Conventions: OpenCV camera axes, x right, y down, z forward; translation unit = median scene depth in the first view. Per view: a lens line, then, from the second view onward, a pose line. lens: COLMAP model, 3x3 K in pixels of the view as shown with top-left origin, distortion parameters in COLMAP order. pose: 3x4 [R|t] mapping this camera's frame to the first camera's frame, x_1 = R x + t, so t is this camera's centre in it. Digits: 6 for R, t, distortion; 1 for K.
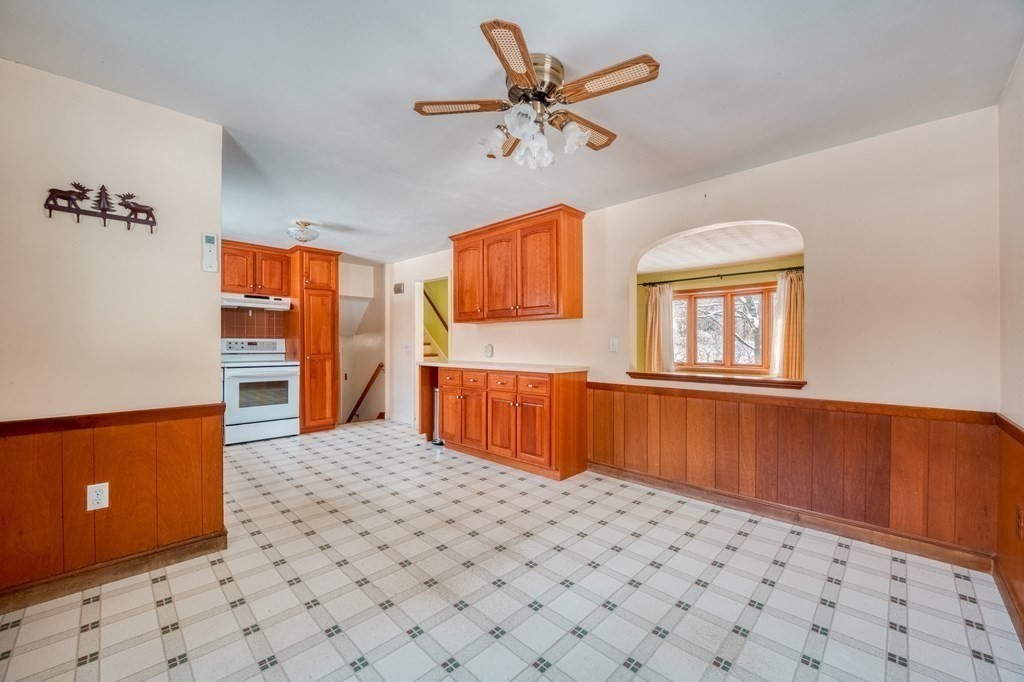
lens RADIAL K [[406.0, 0, 511.8], [0, 406.0, 343.6], [0, 0, 1]] dist [-0.009140, -0.000123]
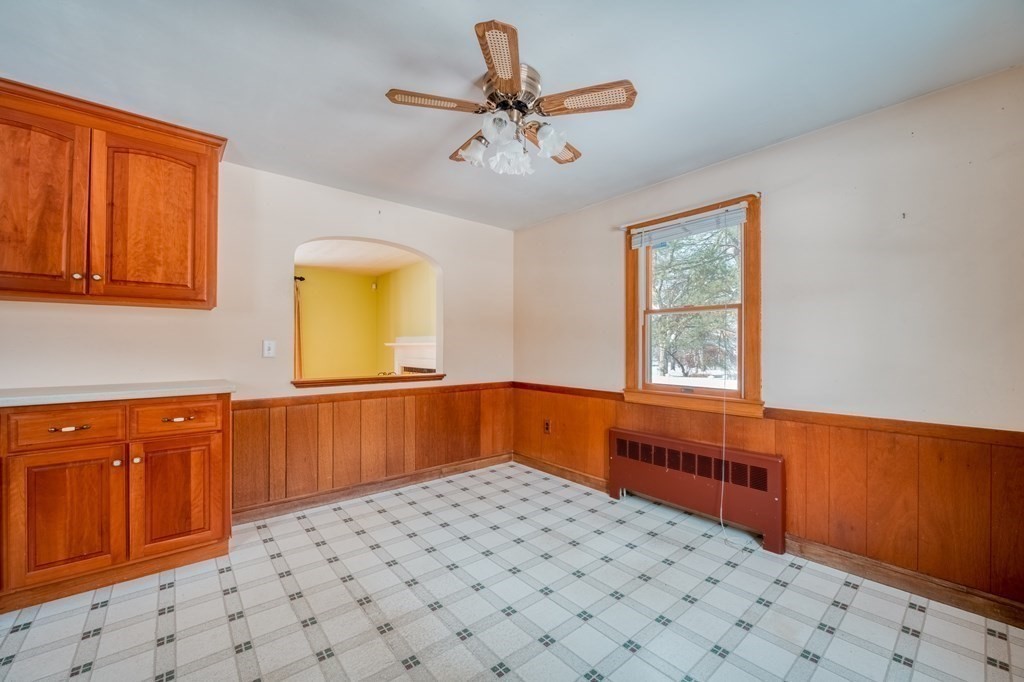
lens RADIAL K [[401.5, 0, 507.8], [0, 401.5, 343.3], [0, 0, 1]] dist [-0.010045, -0.000268]
pose [[0.099764, 0.007610, 0.994982, -0.568750], [-0.003809, 0.999966, -0.007266, -0.004874], [-0.995004, -0.003065, 0.099790, 0.552885]]
